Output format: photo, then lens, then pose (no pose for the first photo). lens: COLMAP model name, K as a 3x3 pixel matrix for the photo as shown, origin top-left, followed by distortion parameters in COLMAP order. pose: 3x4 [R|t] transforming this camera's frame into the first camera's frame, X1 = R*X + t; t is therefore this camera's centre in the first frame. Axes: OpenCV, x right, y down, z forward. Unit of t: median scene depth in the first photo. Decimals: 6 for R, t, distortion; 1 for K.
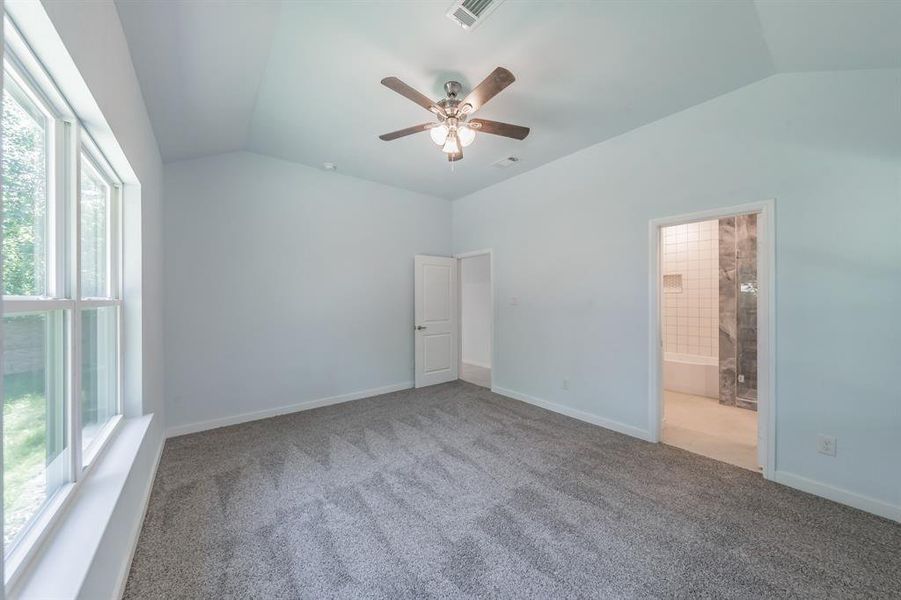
lens RADIAL K [[327.5, 0, 450.5], [0, 327.5, 300.0], [0, 0, 1]] dist [0.000024, -0.000031]
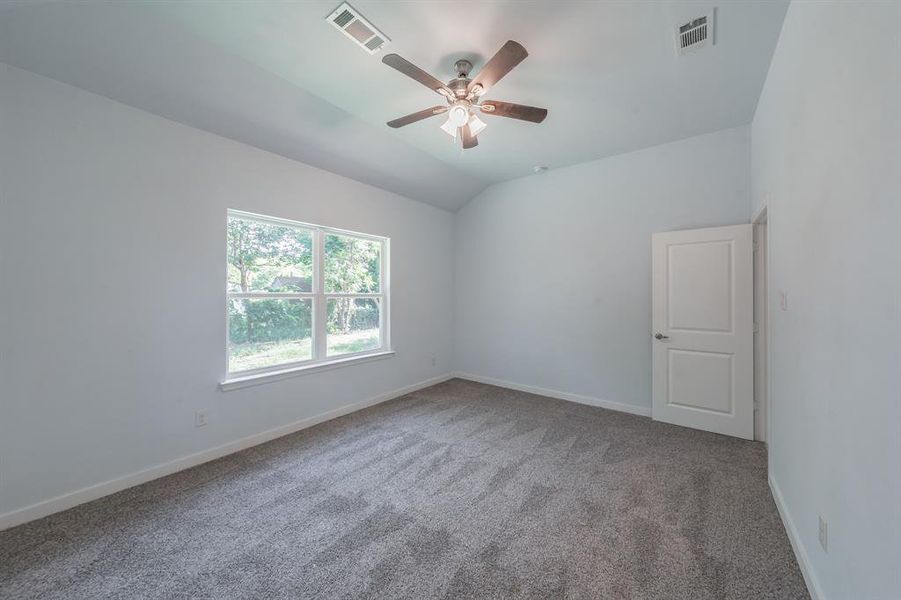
lens RADIAL K [[315.8, 0, 447.9], [0, 315.8, 294.4], [0, 0, 1]] dist [-0.000250, -0.000027]
pose [[0.223403, 0.005208, -0.974712, 0.807237], [-0.009102, 0.999953, 0.003256, -0.005441], [0.974684, 0.008144, 0.223440, 0.701324]]
